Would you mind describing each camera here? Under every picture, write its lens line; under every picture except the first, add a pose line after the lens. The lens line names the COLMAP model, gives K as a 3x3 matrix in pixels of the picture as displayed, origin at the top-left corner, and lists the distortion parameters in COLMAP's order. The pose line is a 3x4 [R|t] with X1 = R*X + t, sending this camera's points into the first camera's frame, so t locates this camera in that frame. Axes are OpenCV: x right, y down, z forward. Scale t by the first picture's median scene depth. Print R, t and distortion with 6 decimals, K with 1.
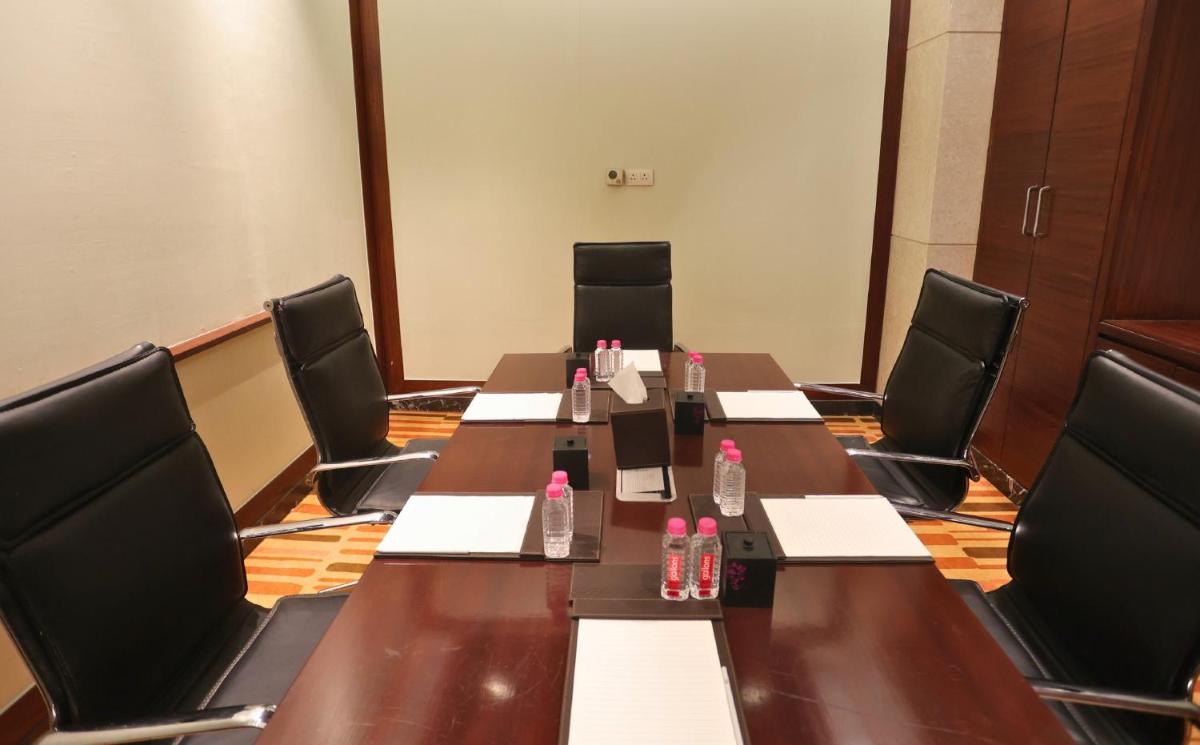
lens RADIAL K [[618.5, 0, 598.1], [0, 618.5, 307.4], [0, 0, 1]] dist [-0.079447, 0.036201]
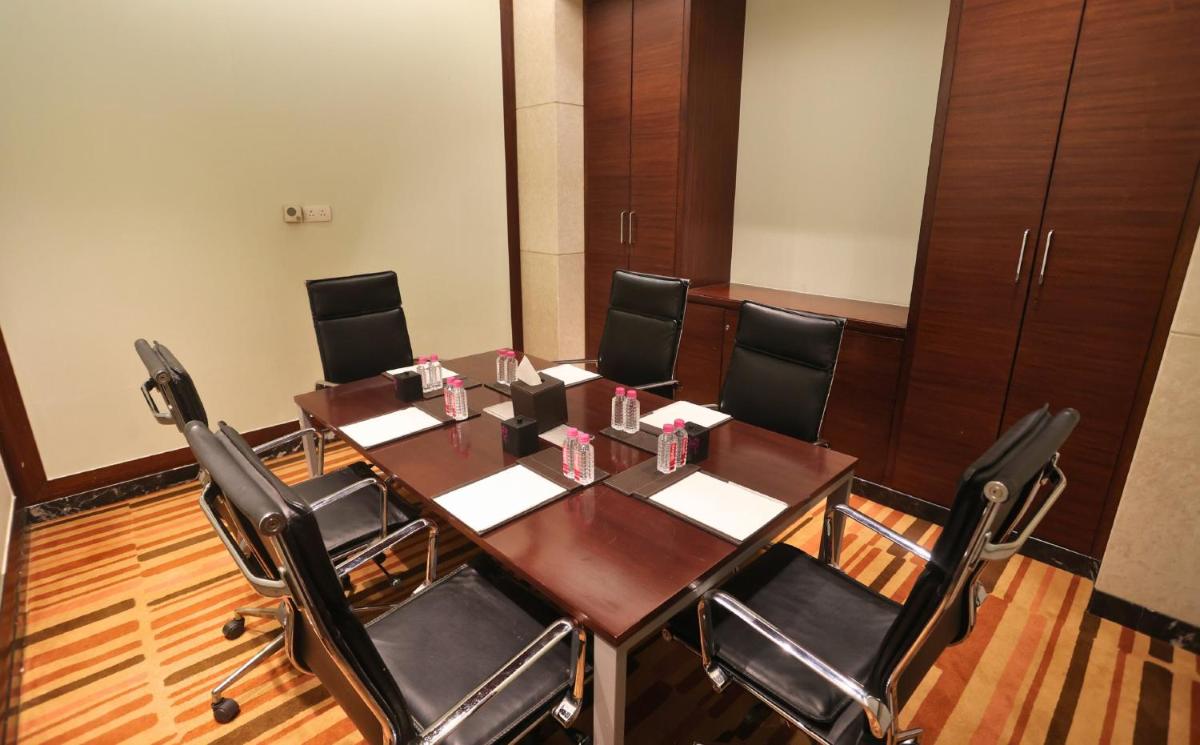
lens RADIAL K [[576.6, 0, 598.6], [0, 576.6, 354.4], [0, 0, 1]] dist [-0.079477, 0.026833]
pose [[0.696039, -0.189261, 0.692611, -0.374396], [0.152591, 0.981590, 0.114881, -0.019063], [-0.701602, 0.025725, 0.712104, 0.000522]]
